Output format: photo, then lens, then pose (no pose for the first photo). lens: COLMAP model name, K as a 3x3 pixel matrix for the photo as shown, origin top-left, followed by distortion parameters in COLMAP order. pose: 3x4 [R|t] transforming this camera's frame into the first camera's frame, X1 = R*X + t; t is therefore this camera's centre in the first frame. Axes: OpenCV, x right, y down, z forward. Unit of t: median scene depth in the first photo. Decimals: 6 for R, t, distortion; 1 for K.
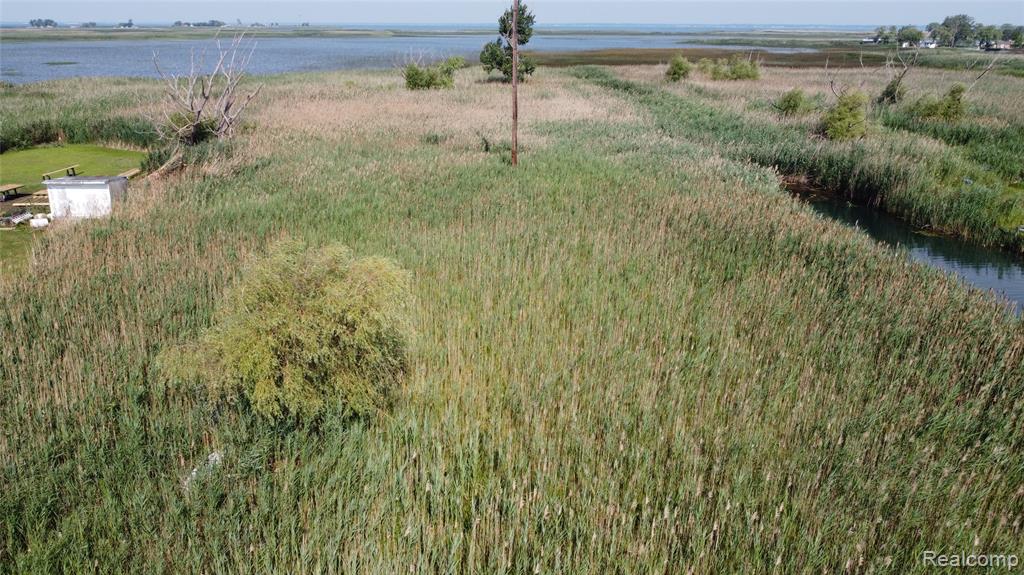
lens RADIAL K [[778.6, 0, 510.1], [0, 778.6, 289.5], [0, 0, 1]] dist [-0.004668, -0.003892]
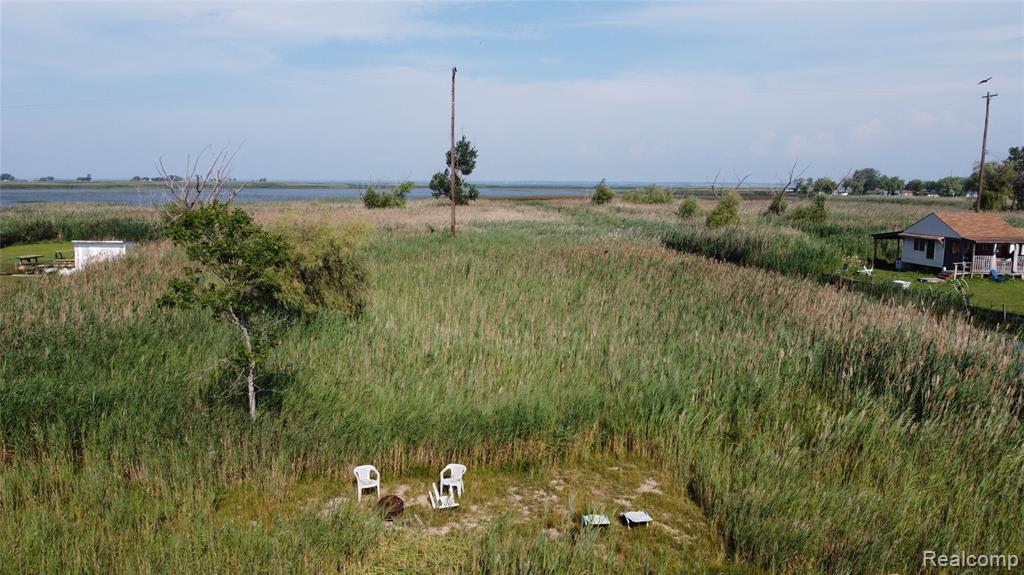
lens RADIAL K [[778.6, 0, 510.1], [0, 778.6, 289.5], [0, 0, 1]] dist [-0.004668, -0.003892]
pose [[0.998104, -0.005178, 0.061326, 0.008670], [0.016755, 0.981679, -0.189805, 0.071168], [-0.059219, 0.190473, 0.979905, -0.094354]]
